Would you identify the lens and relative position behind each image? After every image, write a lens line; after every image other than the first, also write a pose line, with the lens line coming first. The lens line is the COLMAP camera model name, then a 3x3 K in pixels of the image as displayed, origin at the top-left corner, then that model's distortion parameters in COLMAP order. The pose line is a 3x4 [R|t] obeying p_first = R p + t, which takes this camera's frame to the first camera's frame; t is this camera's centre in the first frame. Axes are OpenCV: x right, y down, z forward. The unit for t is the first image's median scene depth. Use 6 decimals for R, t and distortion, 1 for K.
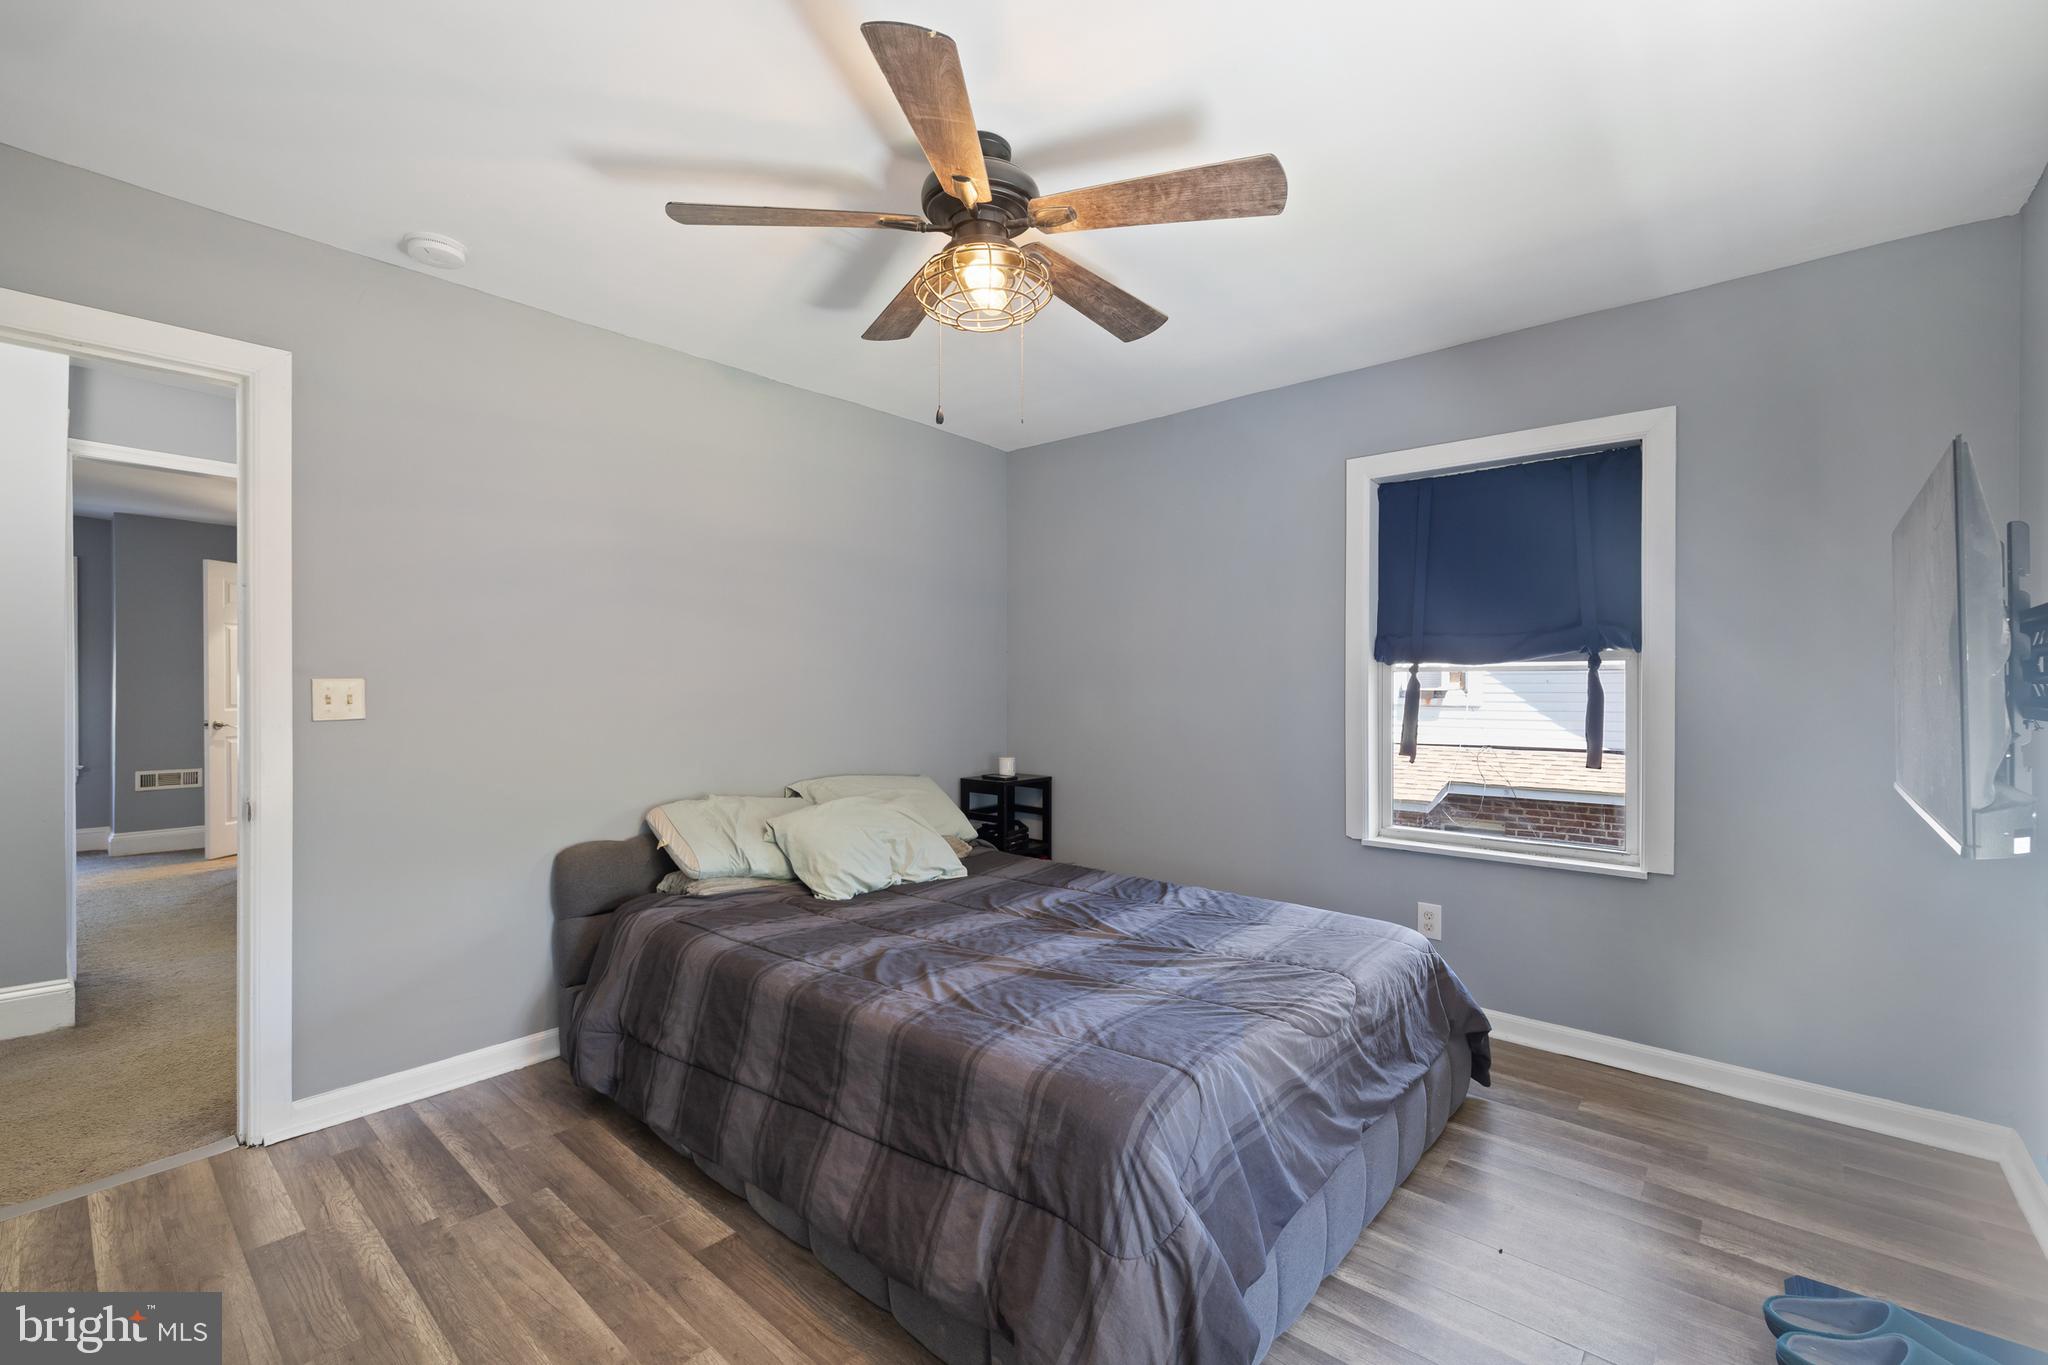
lens RADIAL K [[869.1, 0, 1021.0], [0, 869.1, 682.0], [0, 0, 1]] dist [-0.001658, 0.000474]
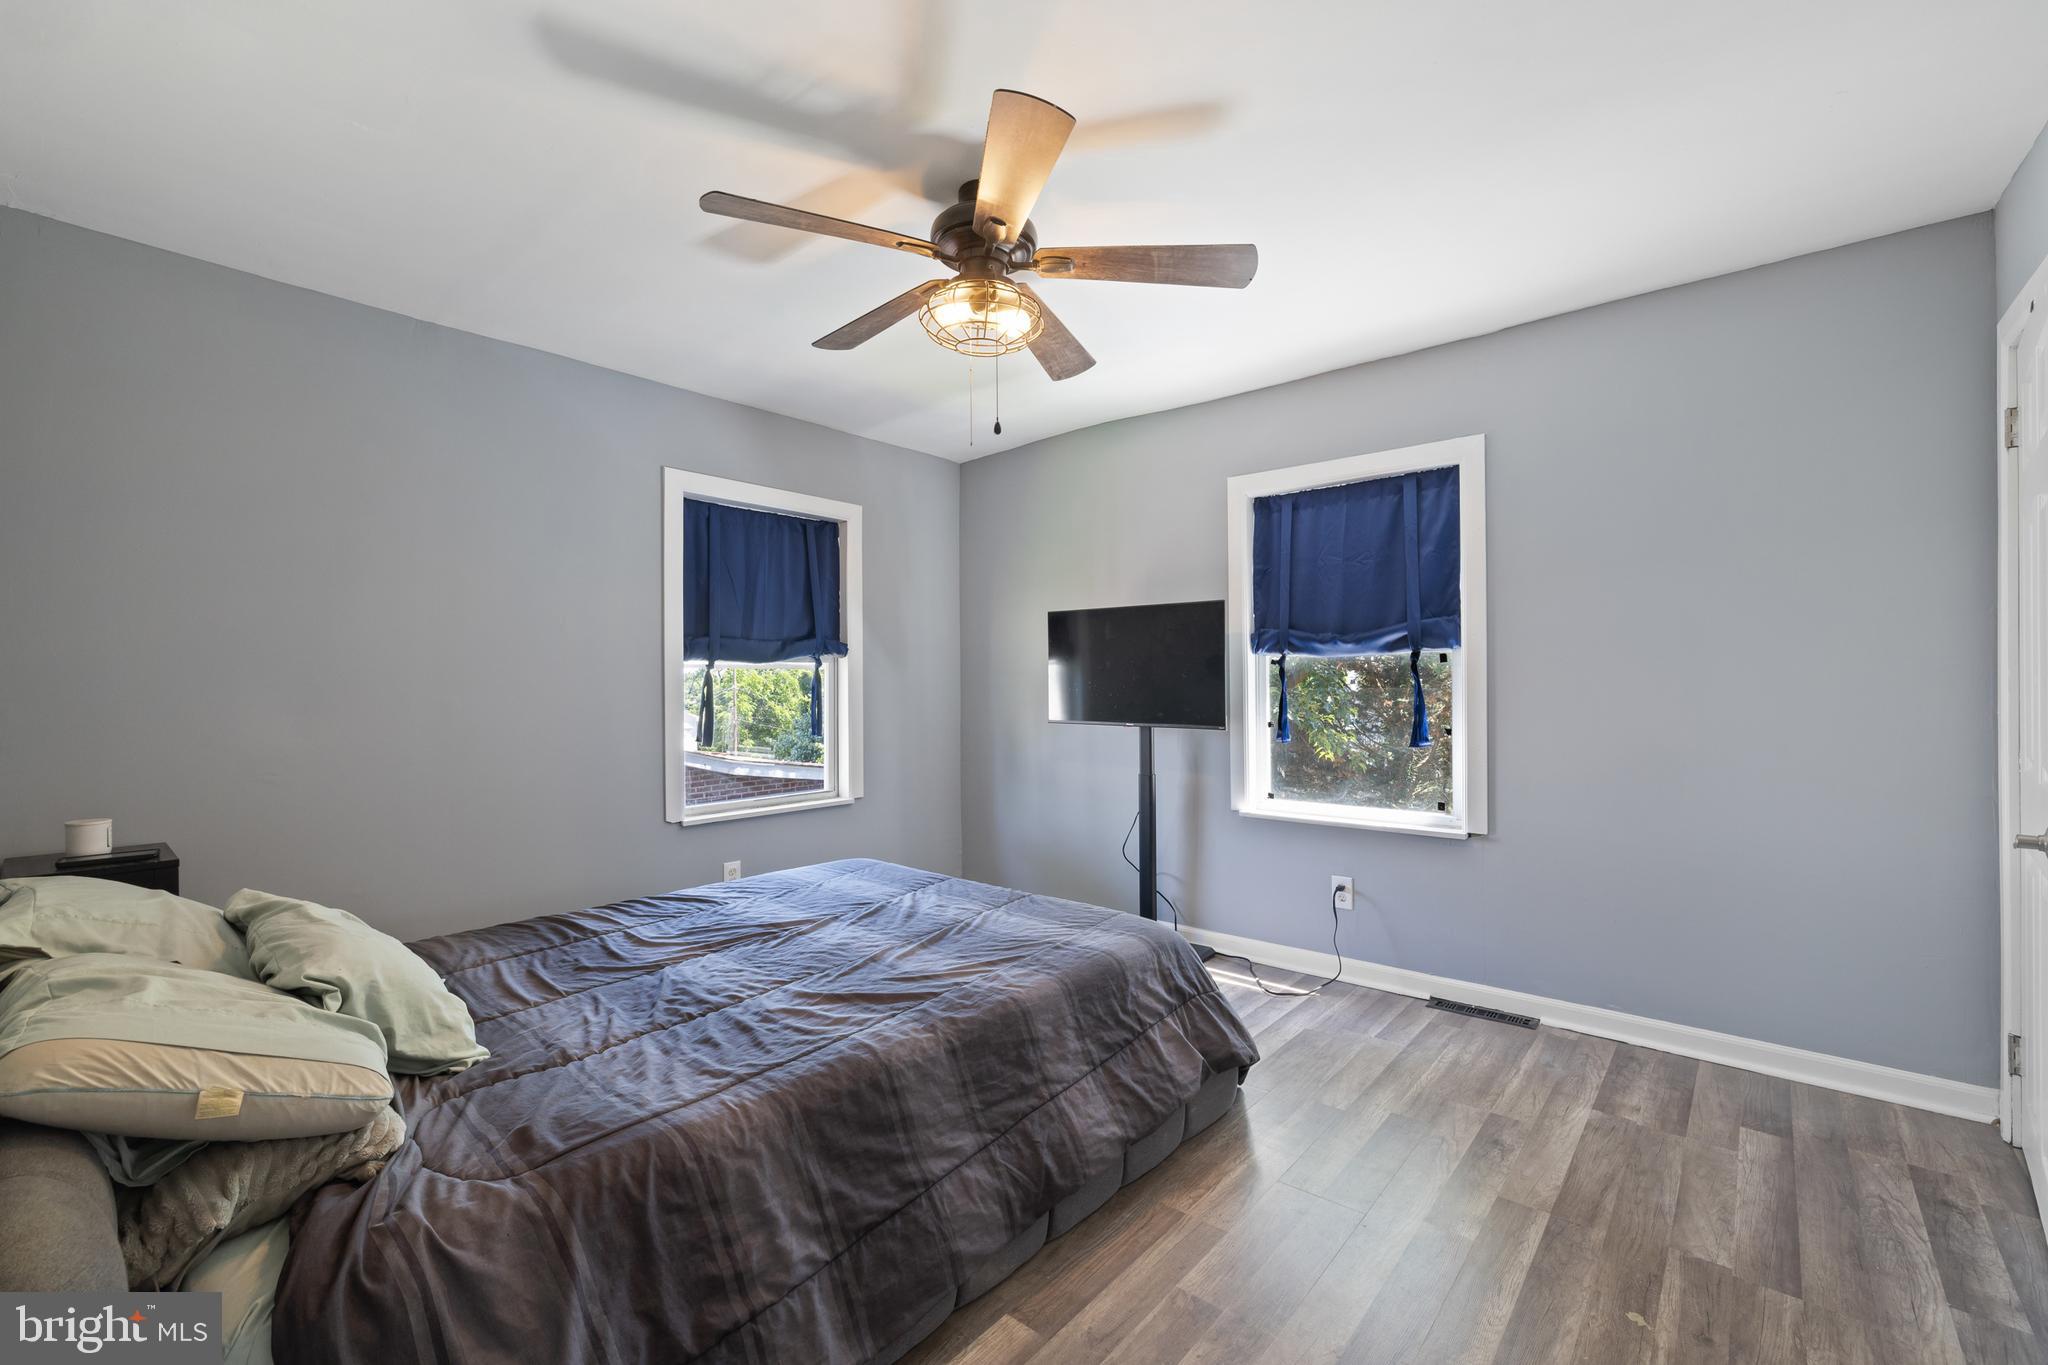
lens RADIAL K [[869.1, 0, 1020.7], [0, 869.1, 680.0], [0, 0, 1]] dist [-0.001658, 0.000474]
pose [[-0.006413, 0.000335, 0.999979, -0.948070], [0.002646, 0.999996, -0.000318, 0.007611], [-0.999976, 0.002644, -0.006414, 0.791605]]
